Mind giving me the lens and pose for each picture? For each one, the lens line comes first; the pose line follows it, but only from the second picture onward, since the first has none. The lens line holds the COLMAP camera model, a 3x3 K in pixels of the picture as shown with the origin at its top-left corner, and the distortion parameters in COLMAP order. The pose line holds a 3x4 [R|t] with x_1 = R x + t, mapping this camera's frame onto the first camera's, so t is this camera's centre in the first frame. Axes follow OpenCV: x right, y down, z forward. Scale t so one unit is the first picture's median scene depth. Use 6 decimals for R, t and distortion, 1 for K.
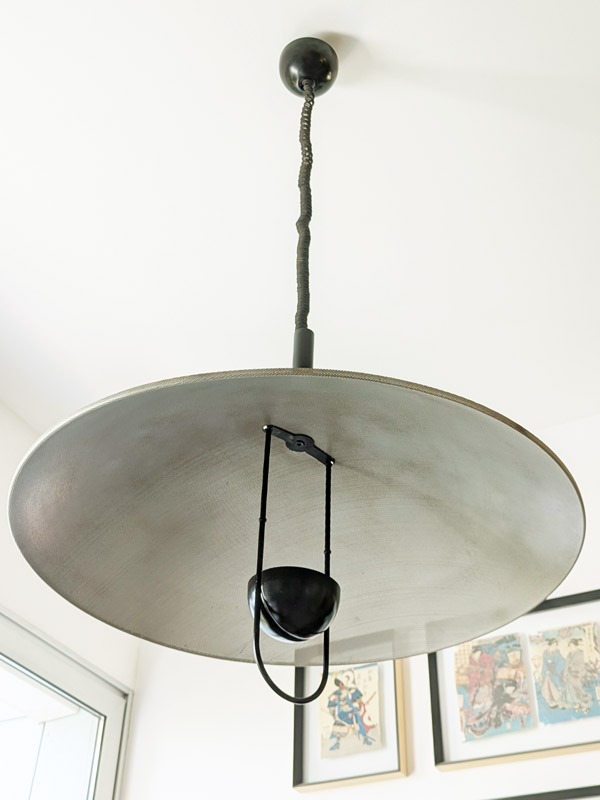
lens RADIAL K [[972.8, 0, 322.8], [0, 972.8, 399.9], [0, 0, 1]] dist [-0.004834, -0.009370]
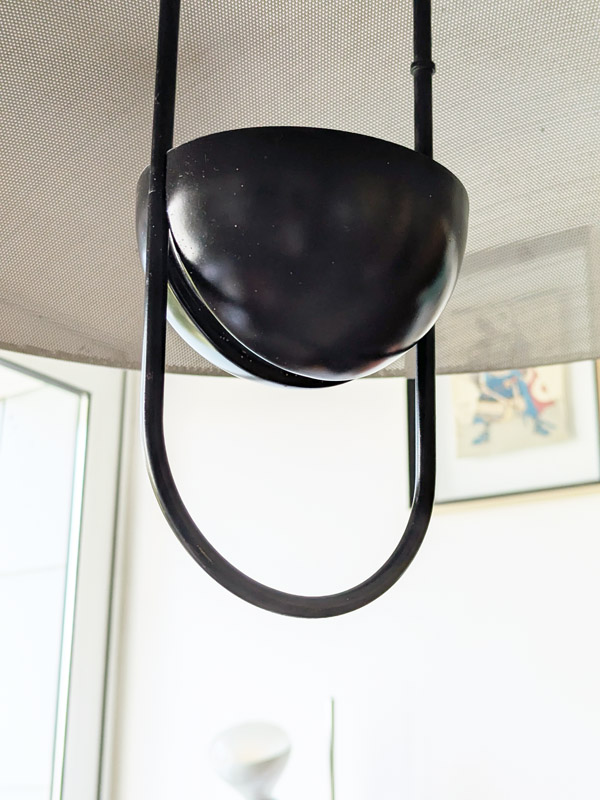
lens RADIAL K [[1368.3, 0, 300.0], [0, 1368.3, 400.0], [0, 0, 1]] dist [0.134661, -0.005409]
pose [[0.991574, -0.035451, -0.124595, 0.008037], [0.078307, 0.930231, 0.358522, 0.045964], [0.103192, -0.365258, 0.925169, 0.270483]]
